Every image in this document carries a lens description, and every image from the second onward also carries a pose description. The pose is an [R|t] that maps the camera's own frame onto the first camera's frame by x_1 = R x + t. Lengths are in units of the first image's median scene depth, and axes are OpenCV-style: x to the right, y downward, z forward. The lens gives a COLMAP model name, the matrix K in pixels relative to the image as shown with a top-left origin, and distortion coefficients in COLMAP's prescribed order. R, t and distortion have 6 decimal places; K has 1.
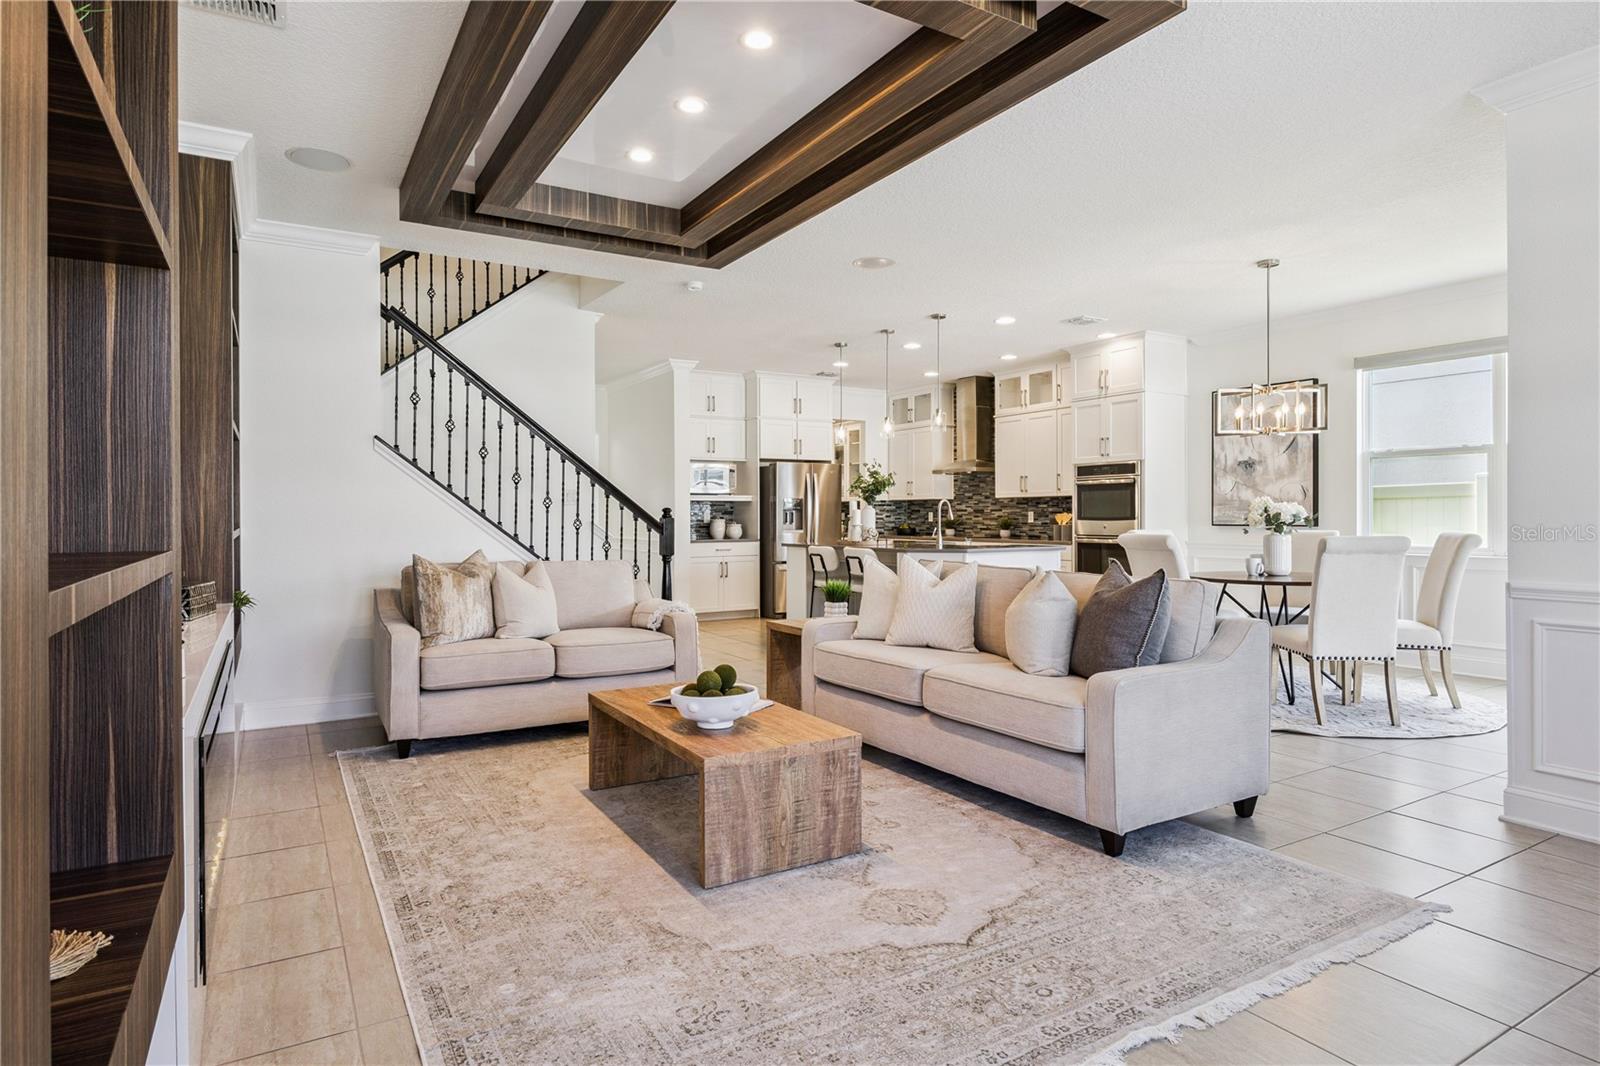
lens RADIAL K [[894.1, 0, 791.8], [0, 894.1, 517.7], [0, 0, 1]] dist [0.005529, 0.001389]
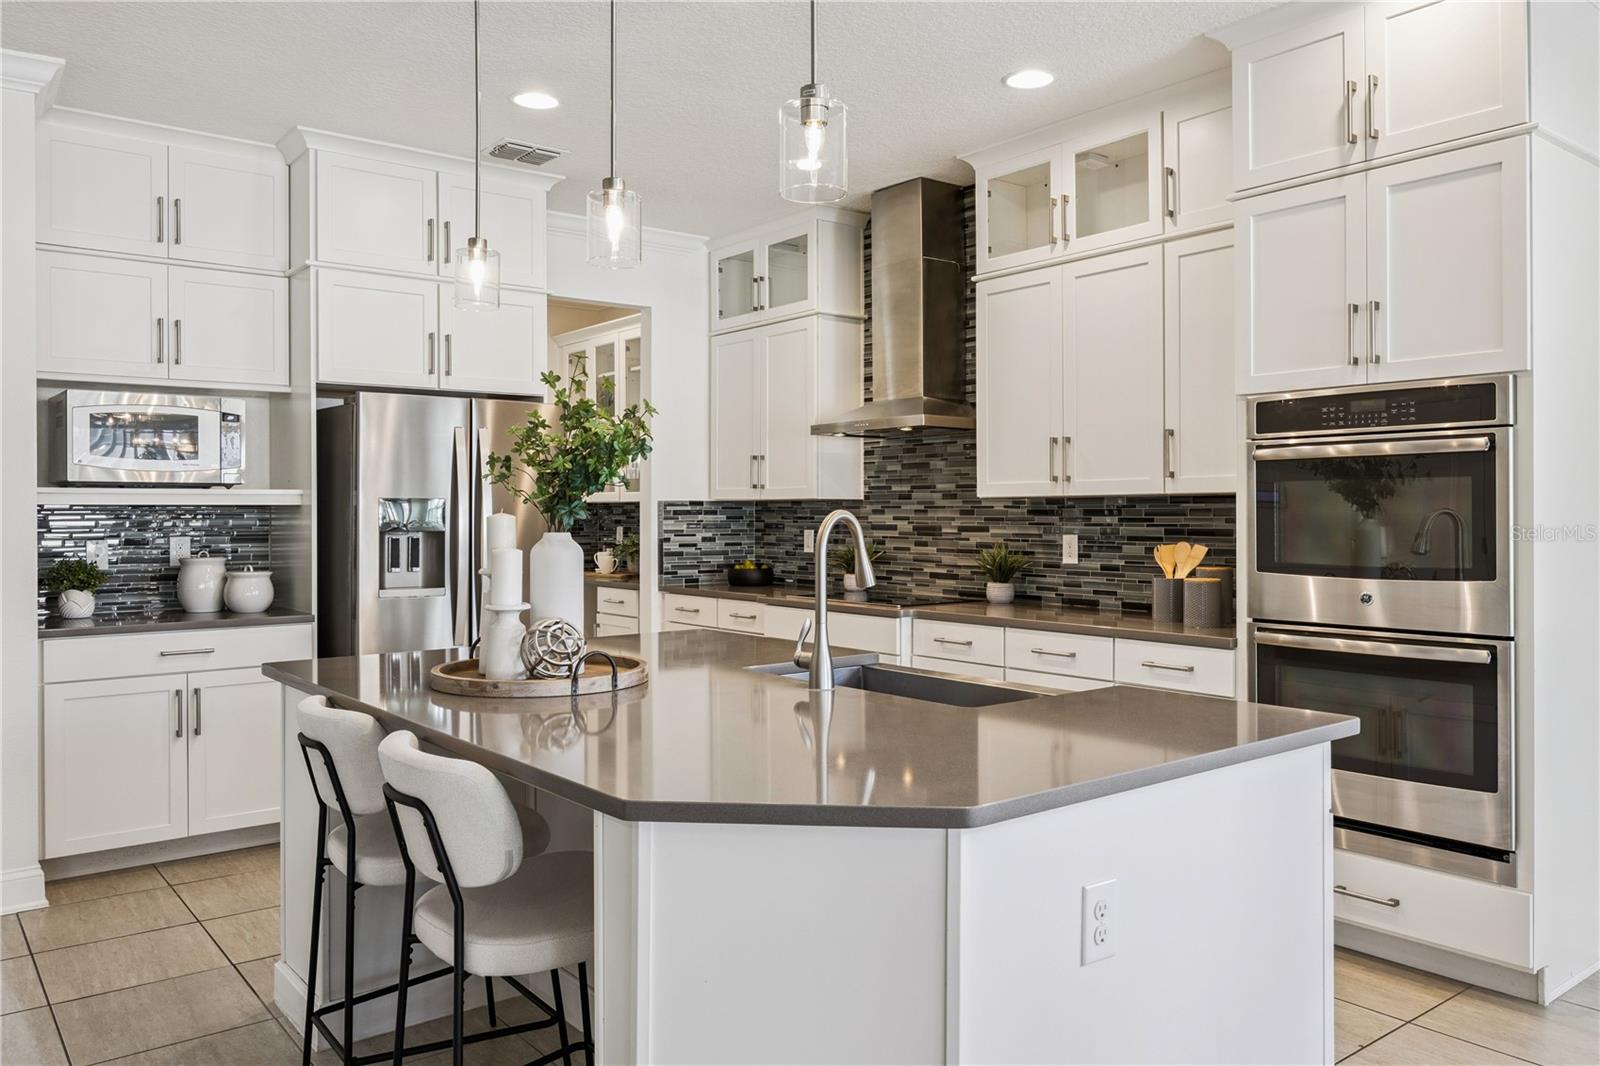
lens RADIAL K [[1171.6, 0, 792.0], [0, 1171.6, 513.7], [0, 0, 1]] dist [-0.014270, 0.003137]
pose [[0.992006, -0.000747, 0.126192, 0.091629], [0.000904, 0.999999, -0.001187, -0.015297], [-0.126191, 0.001292, 0.992005, 0.536268]]
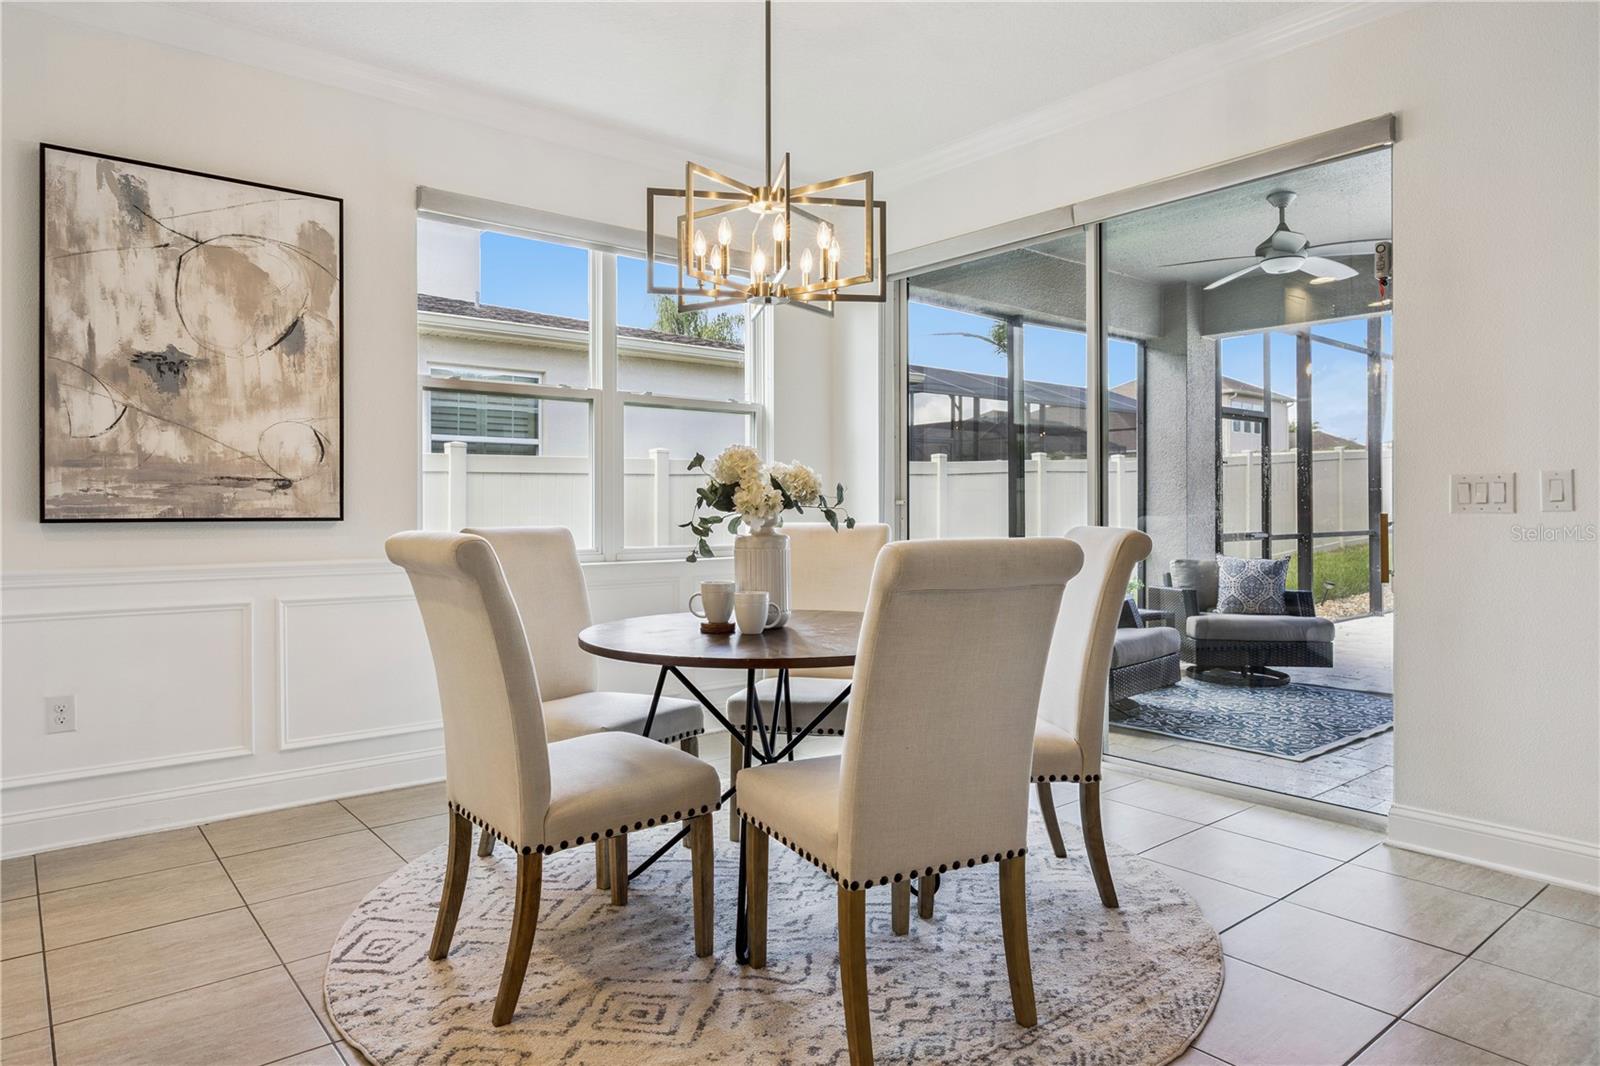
lens RADIAL K [[968.2, 0, 796.0], [0, 968.2, 516.9], [0, 0, 1]] dist [-0.014604, 0.003921]
pose [[-0.149707, -0.004813, 0.988719, 0.042951], [0.002727, 0.999982, 0.005280, 0.004159], [-0.988727, 0.003486, -0.149692, 0.621331]]
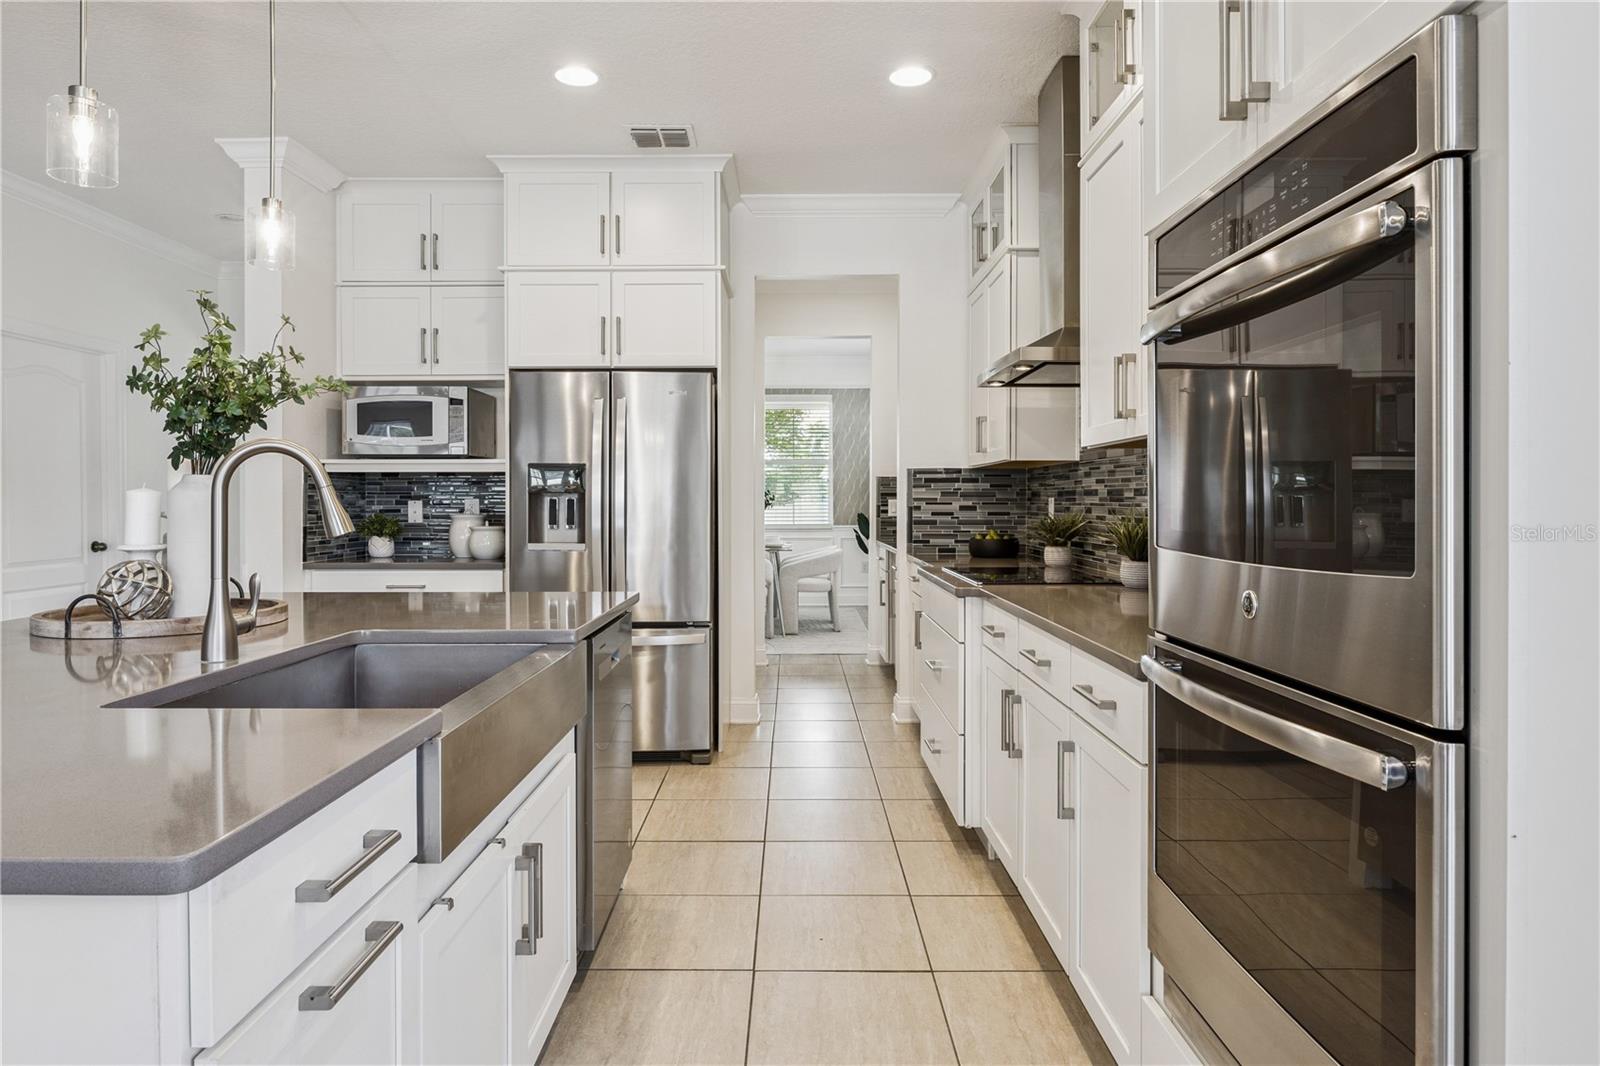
lens RADIAL K [[948.1, 0, 788.4], [0, 948.1, 505.4], [0, 0, 1]] dist [0.006275, 0.000255]
pose [[0.854471, 0.003113, -0.519490, 0.309434], [-0.001554, 0.999993, 0.003437, -0.004965], [0.519497, -0.002130, 0.854469, 0.703231]]
